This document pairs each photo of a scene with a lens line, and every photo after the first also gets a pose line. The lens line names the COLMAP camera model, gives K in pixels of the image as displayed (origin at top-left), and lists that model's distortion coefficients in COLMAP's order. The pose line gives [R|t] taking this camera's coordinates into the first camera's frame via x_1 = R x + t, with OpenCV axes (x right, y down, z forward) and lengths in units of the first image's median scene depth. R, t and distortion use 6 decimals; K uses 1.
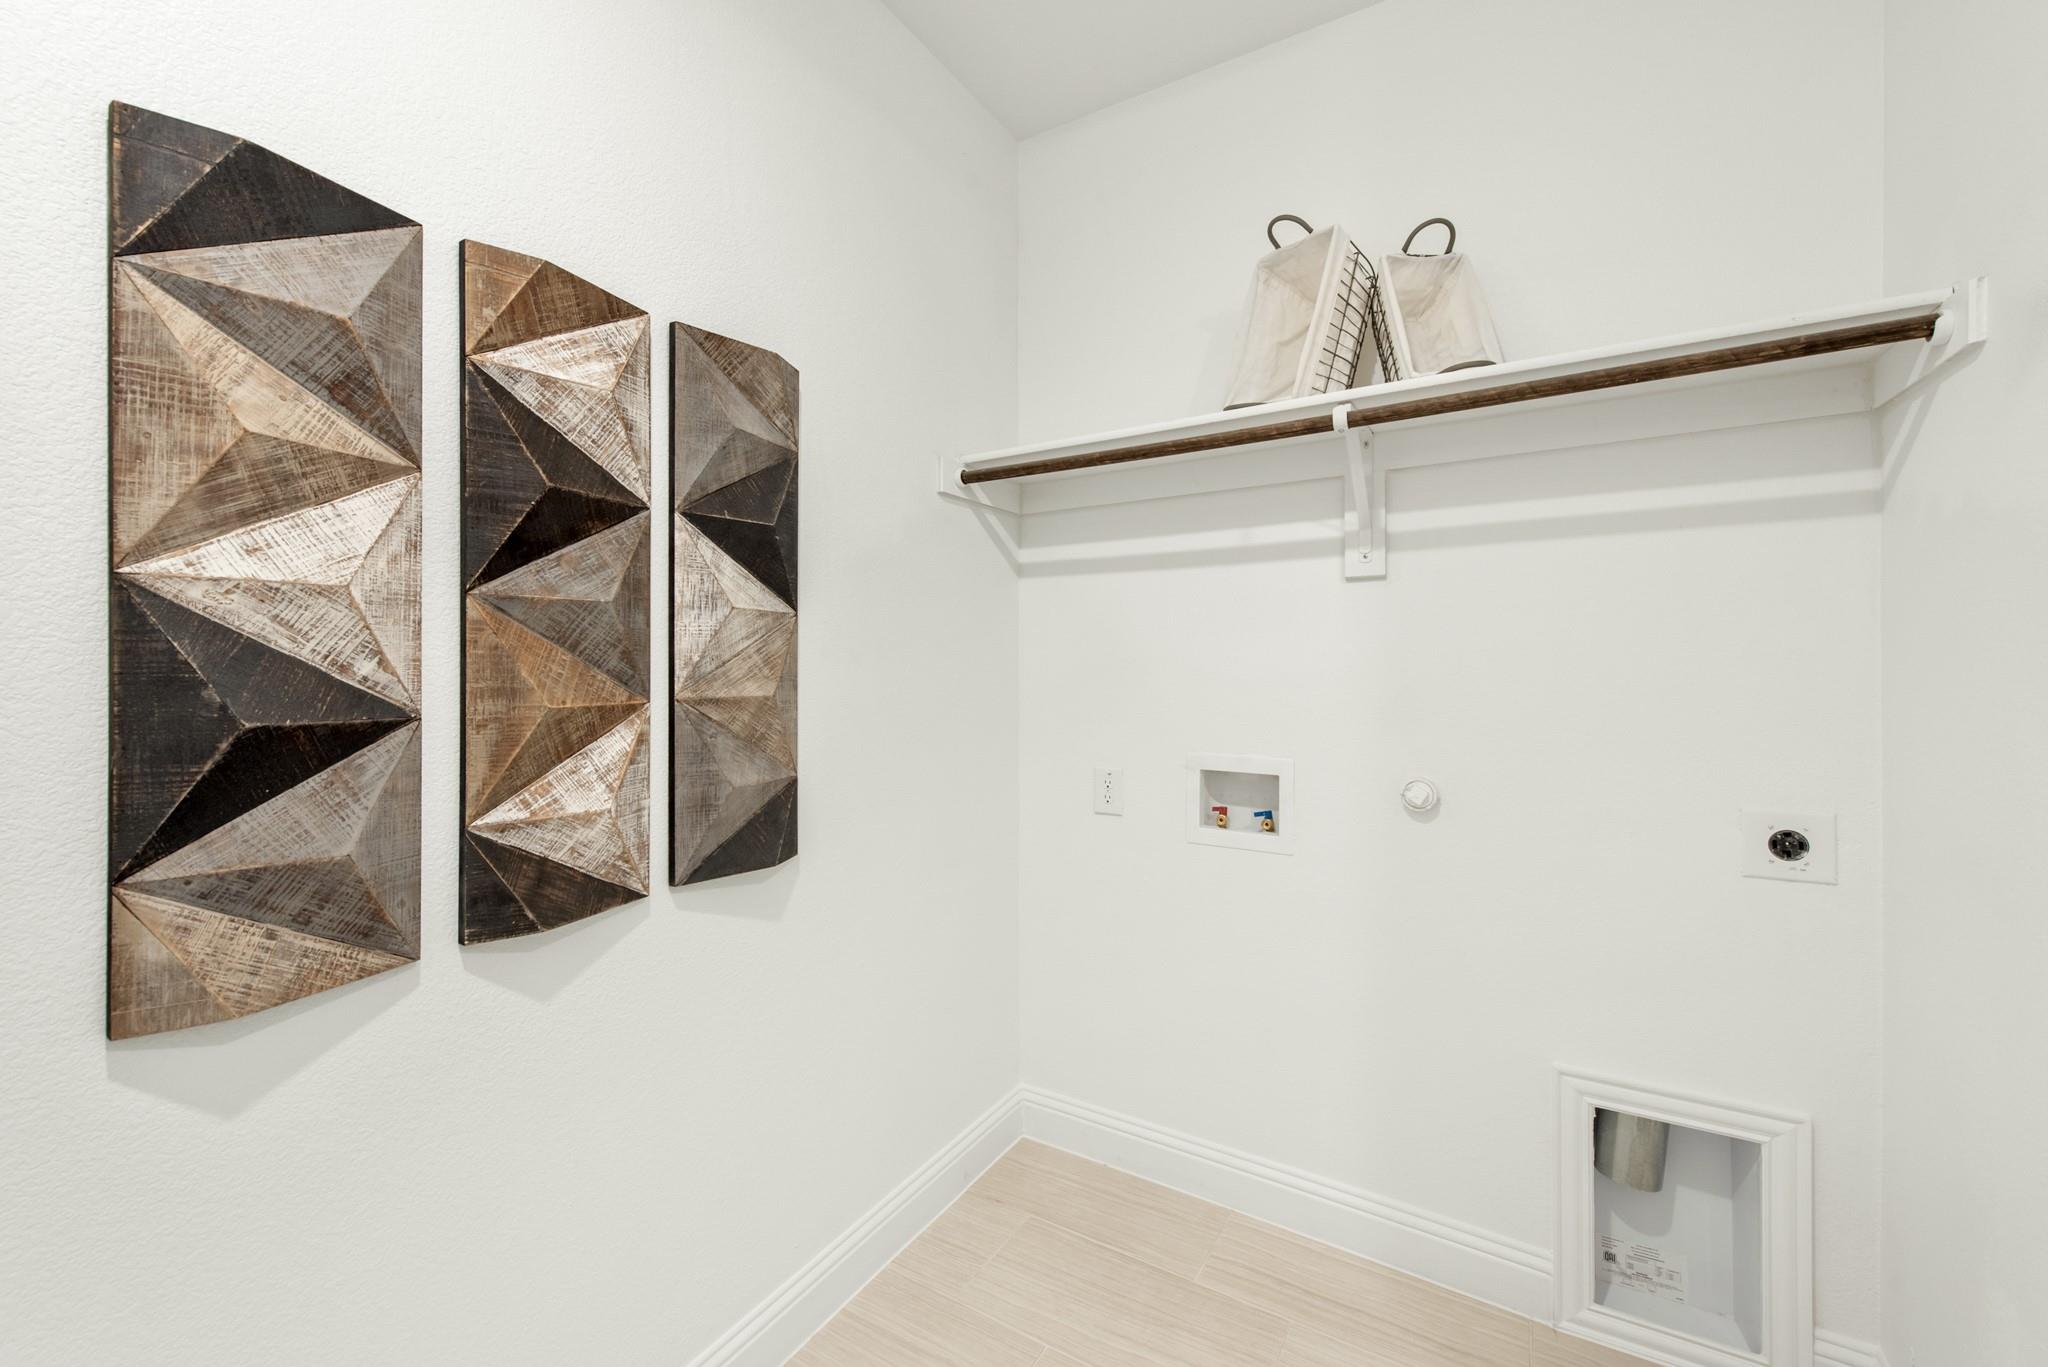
lens RADIAL K [[832.6, 0, 1024.3], [0, 832.6, 674.5], [0, 0, 1]] dist [0.002685, 0.000053]
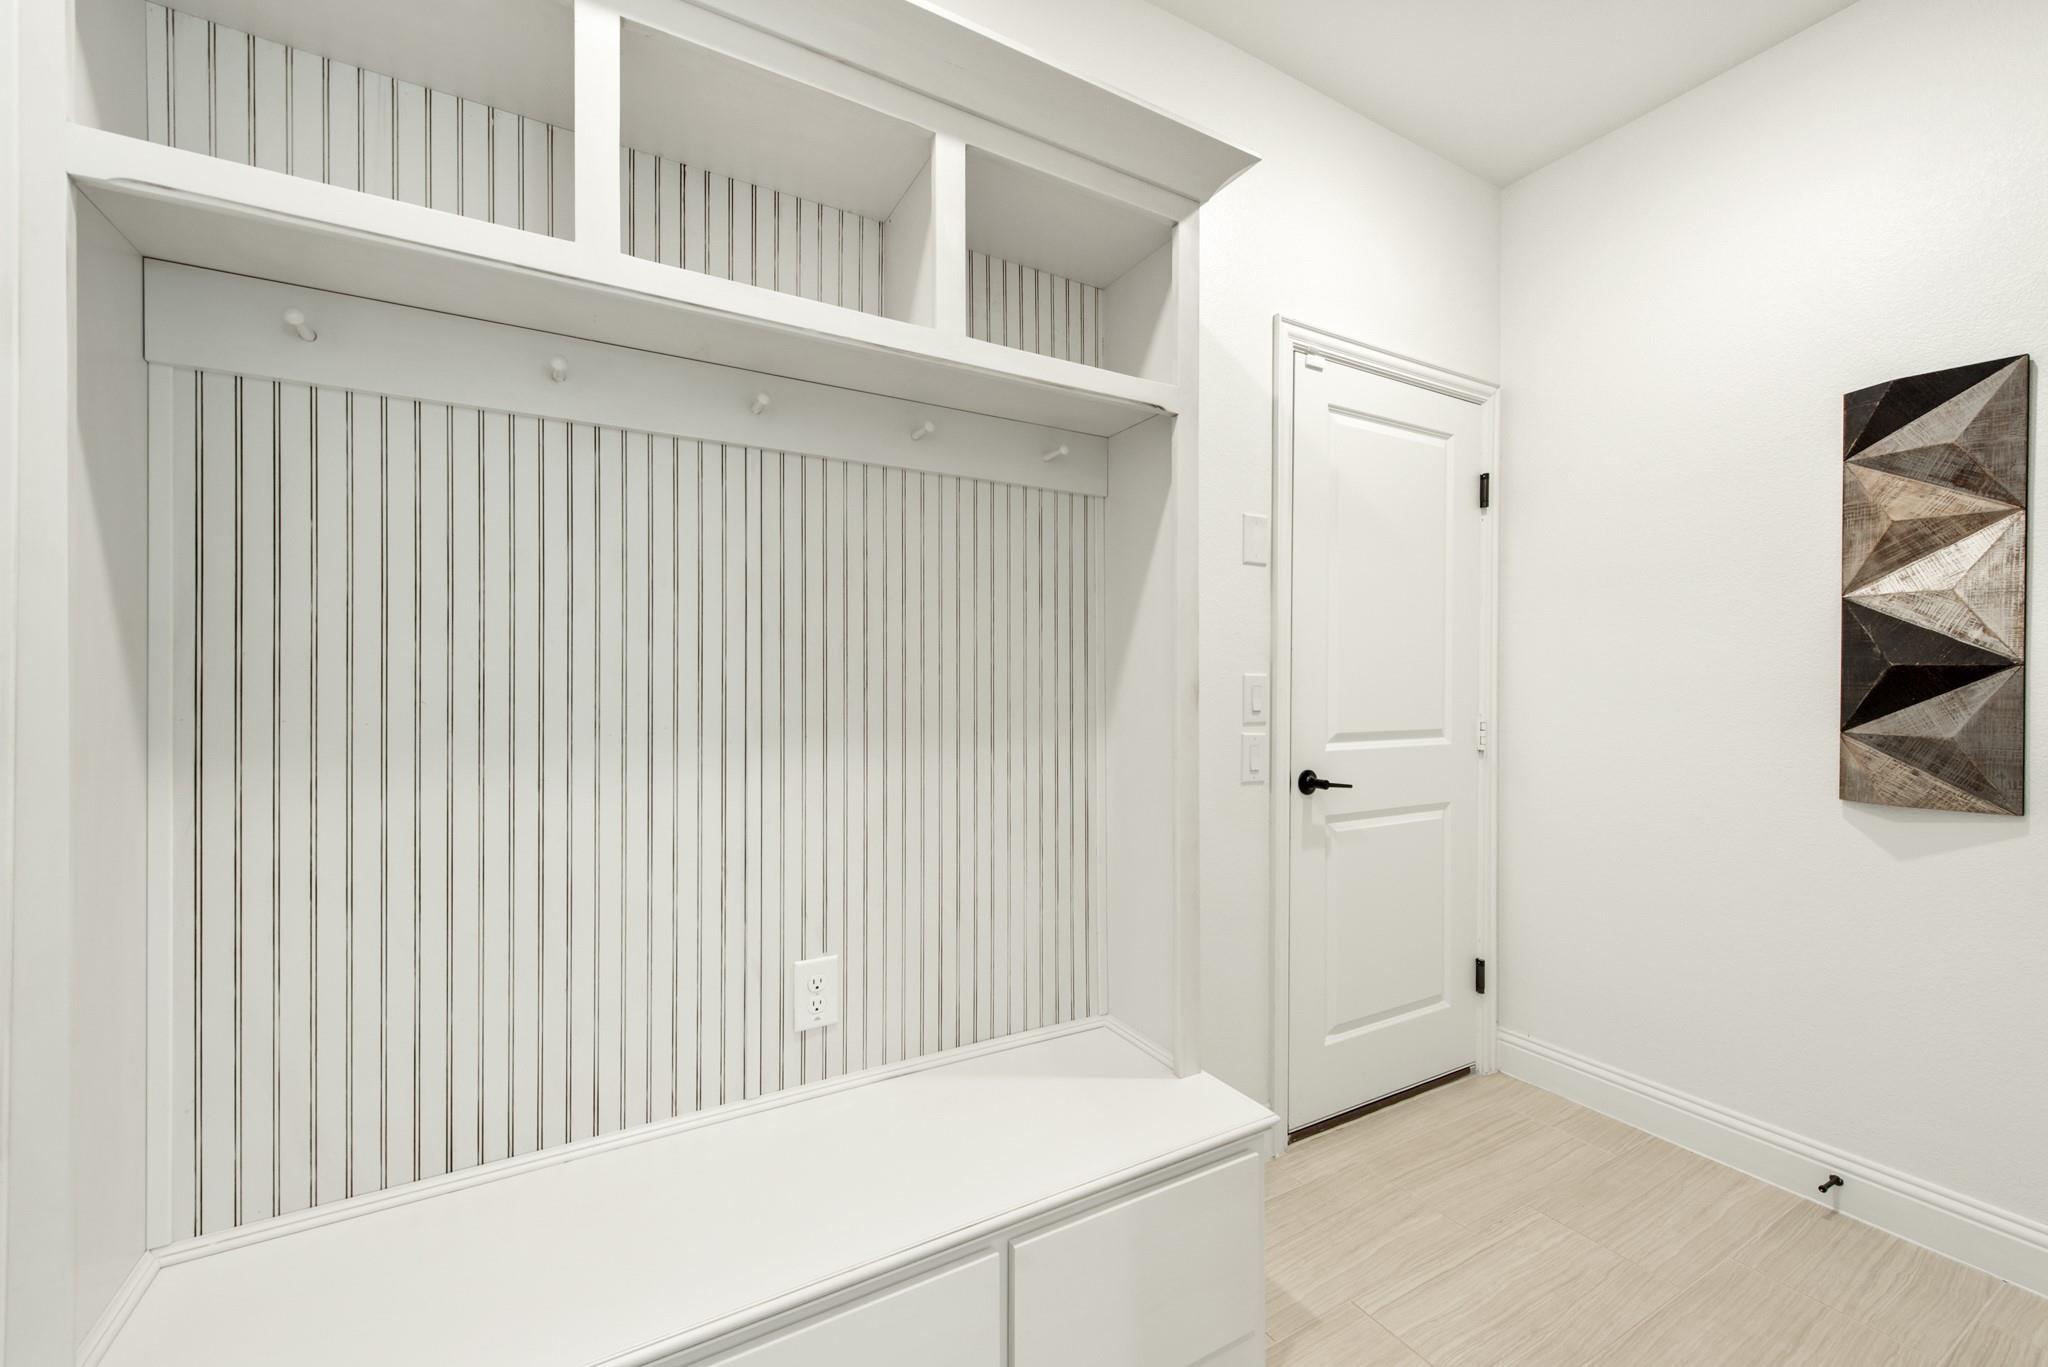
lens RADIAL K [[832.6, 0, 1022.6], [0, 832.6, 684.8], [0, 0, 1]] dist [0.002685, 0.000053]
pose [[-0.475017, -0.000319, -0.879977, 1.820165], [-0.007523, 0.999965, 0.003699, 0.114864], [0.879944, 0.008377, -0.475003, 0.089533]]
